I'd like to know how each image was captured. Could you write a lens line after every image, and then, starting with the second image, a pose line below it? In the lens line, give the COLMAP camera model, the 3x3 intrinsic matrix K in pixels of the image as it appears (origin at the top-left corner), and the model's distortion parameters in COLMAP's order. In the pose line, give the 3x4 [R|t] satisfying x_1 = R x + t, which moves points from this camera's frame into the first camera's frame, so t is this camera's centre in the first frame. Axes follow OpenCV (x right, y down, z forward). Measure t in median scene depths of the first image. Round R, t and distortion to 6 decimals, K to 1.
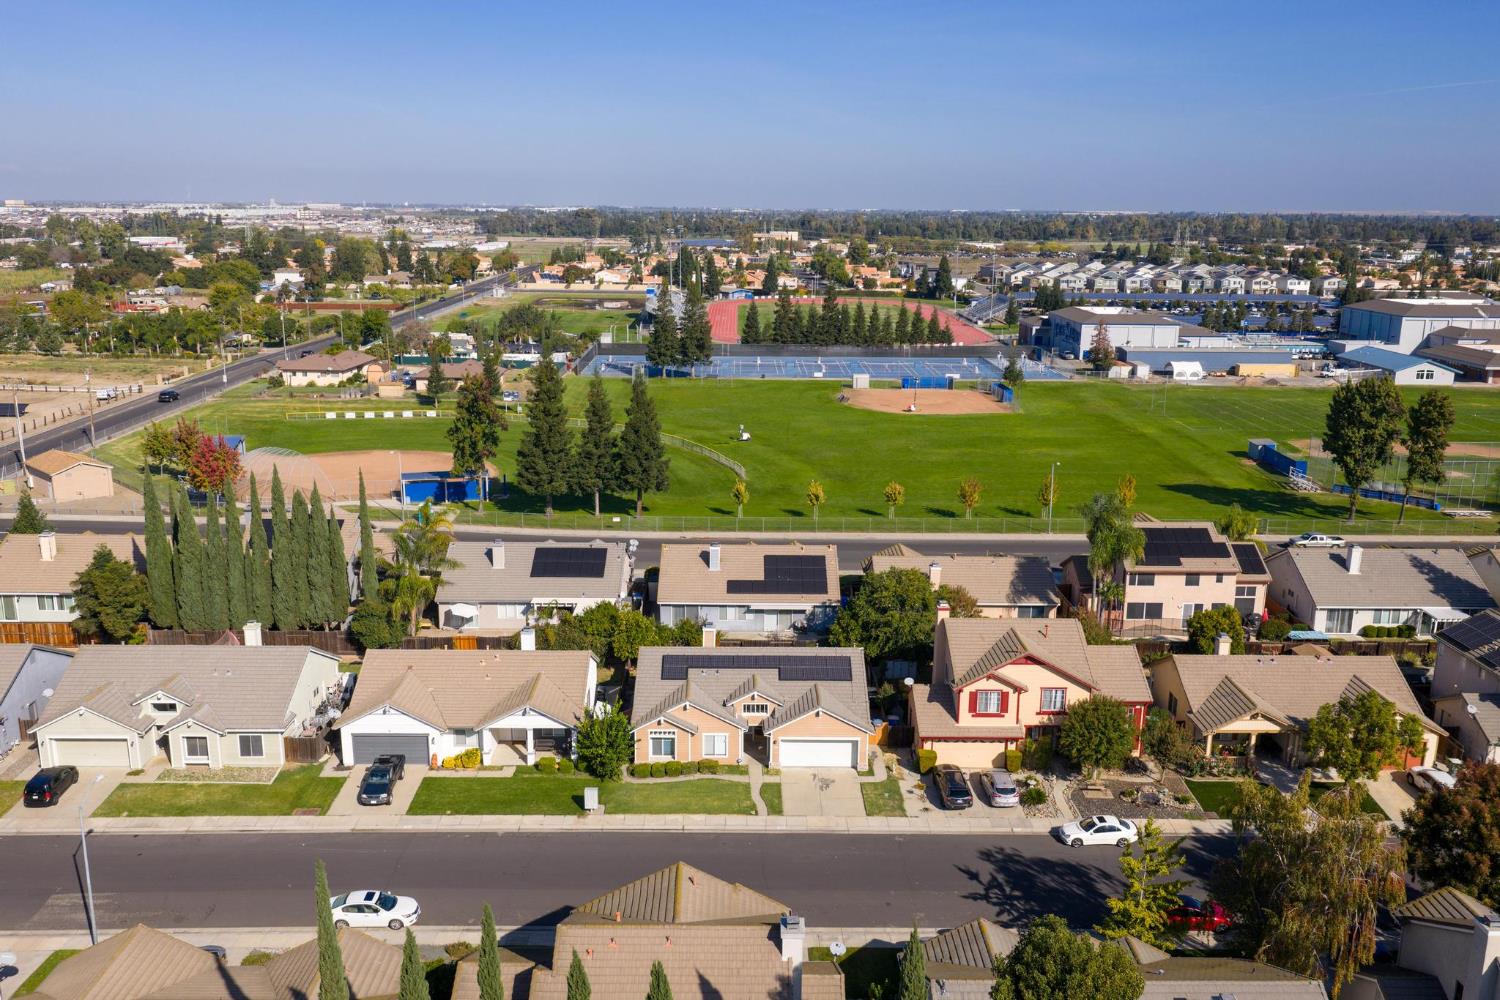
lens RADIAL K [[1277.7, 0, 752.9], [0, 1277.7, 500.2], [0, 0, 1]] dist [0.007061, -0.003328]
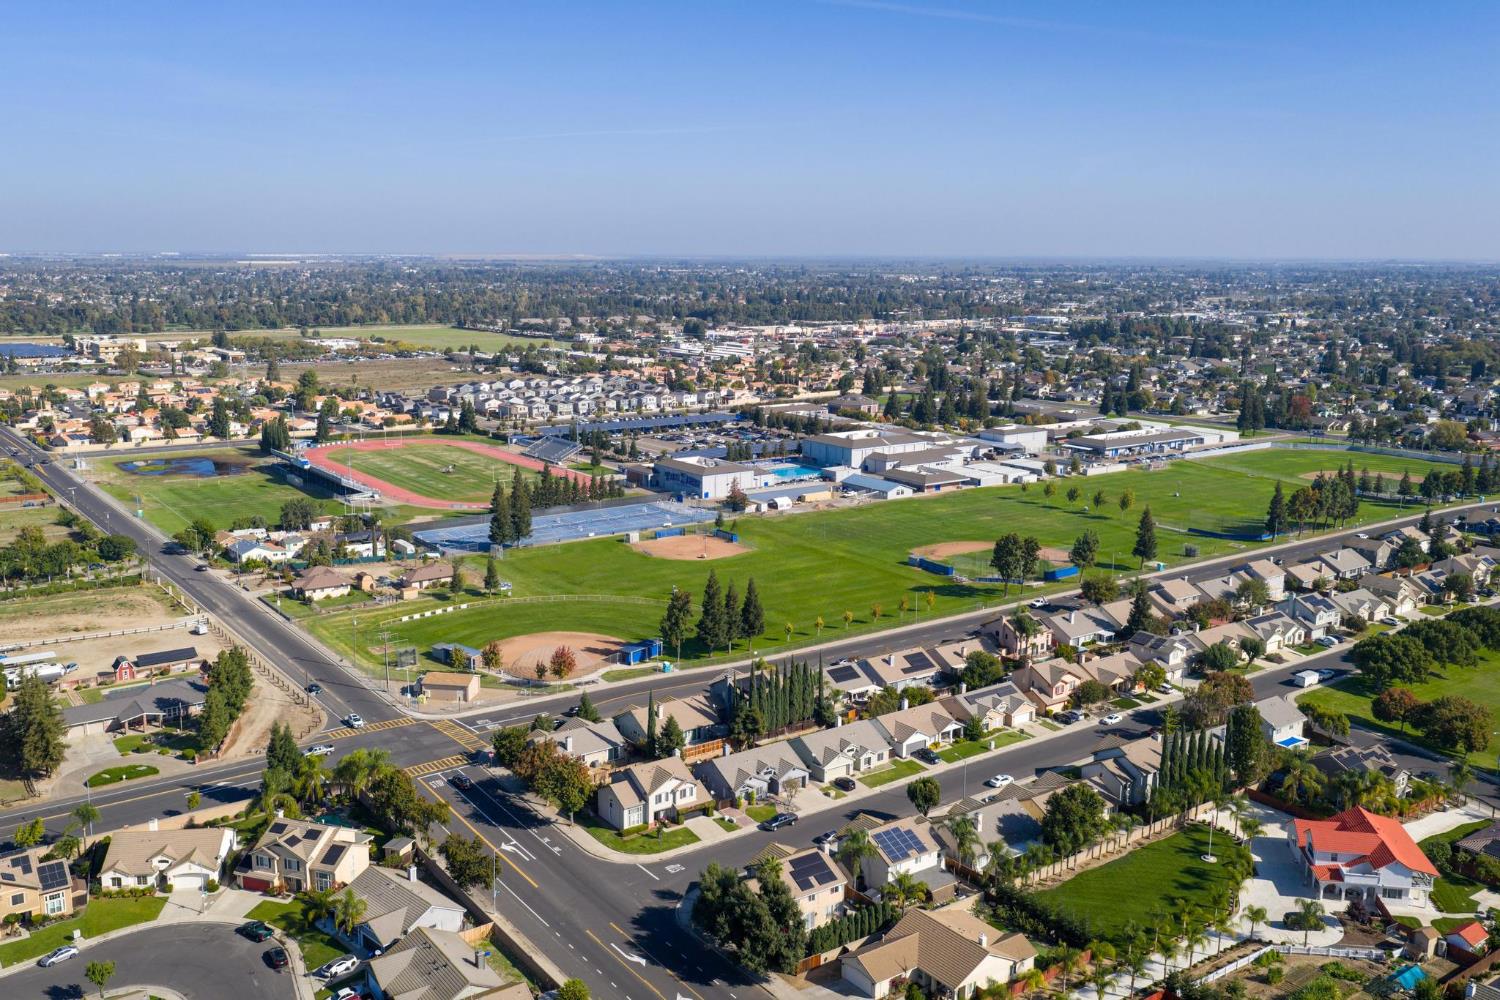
lens RADIAL K [[1277.7, 0, 749.4], [0, 1277.7, 500.2], [0, 0, 1]] dist [0.007061, -0.003328]
pose [[0.821012, -0.111812, 0.559855, -0.966686], [0.130692, 0.991403, 0.006343, -0.188869], [-0.555751, 0.067961, 0.828566, -0.533642]]
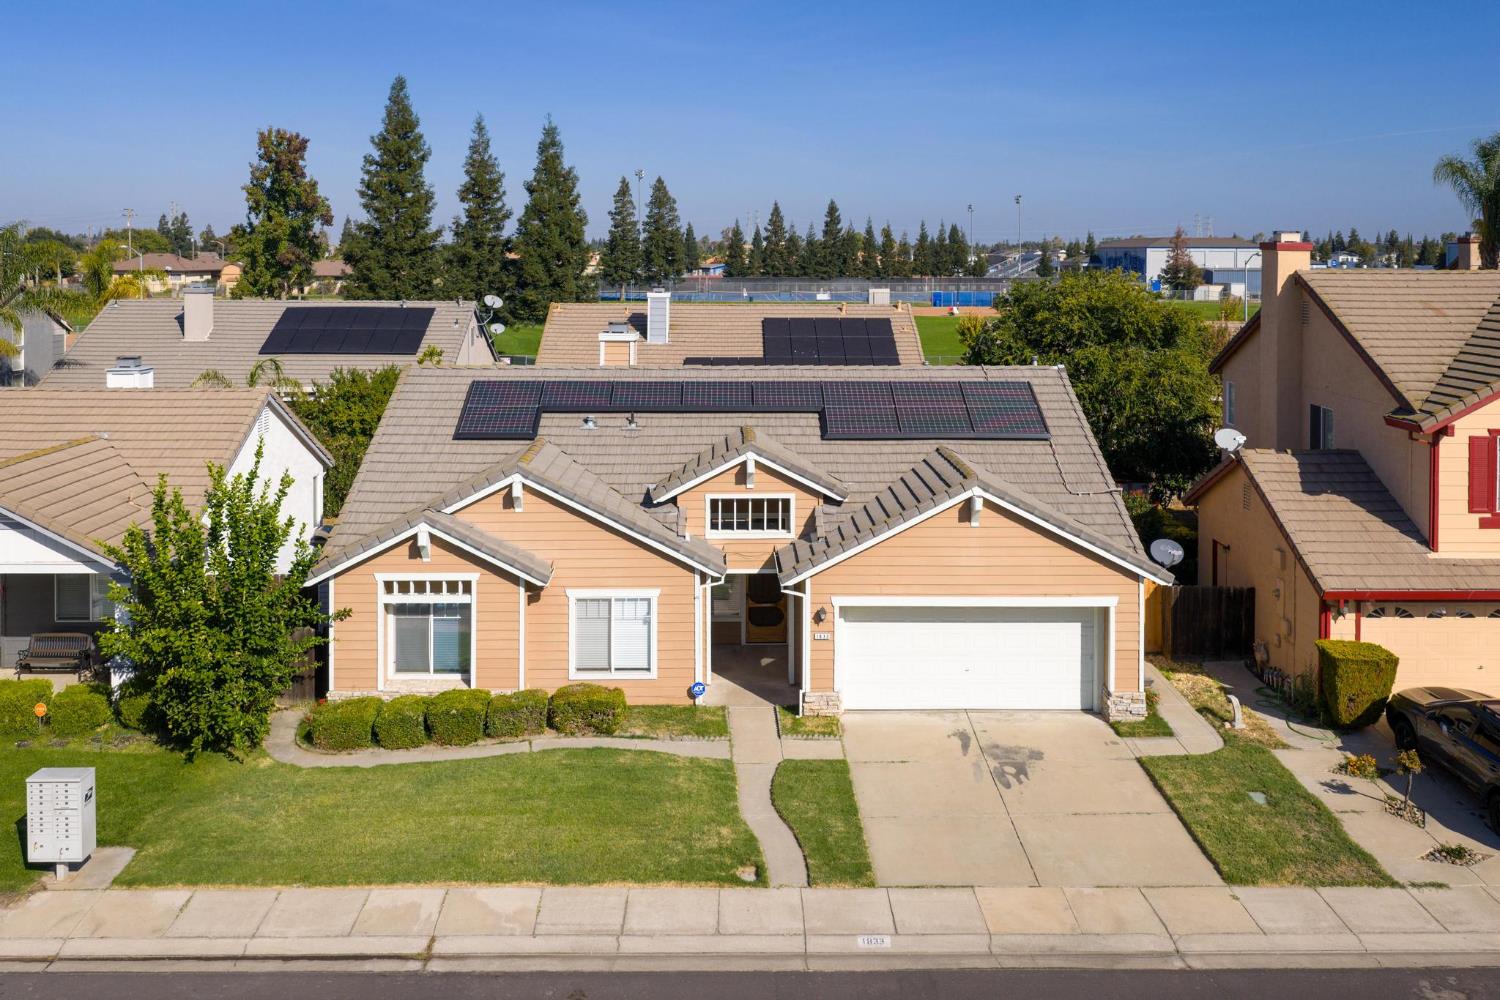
lens RADIAL K [[859.4, 0, 745.0], [0, 859.4, 499.4], [0, 0, 1]] dist [-0.000659, -0.000478]
pose [[0.999946, -0.006419, 0.008180, -0.000859], [0.007992, 0.977720, -0.209759, 0.203051], [-0.006651, 0.209813, 0.977719, 0.803039]]
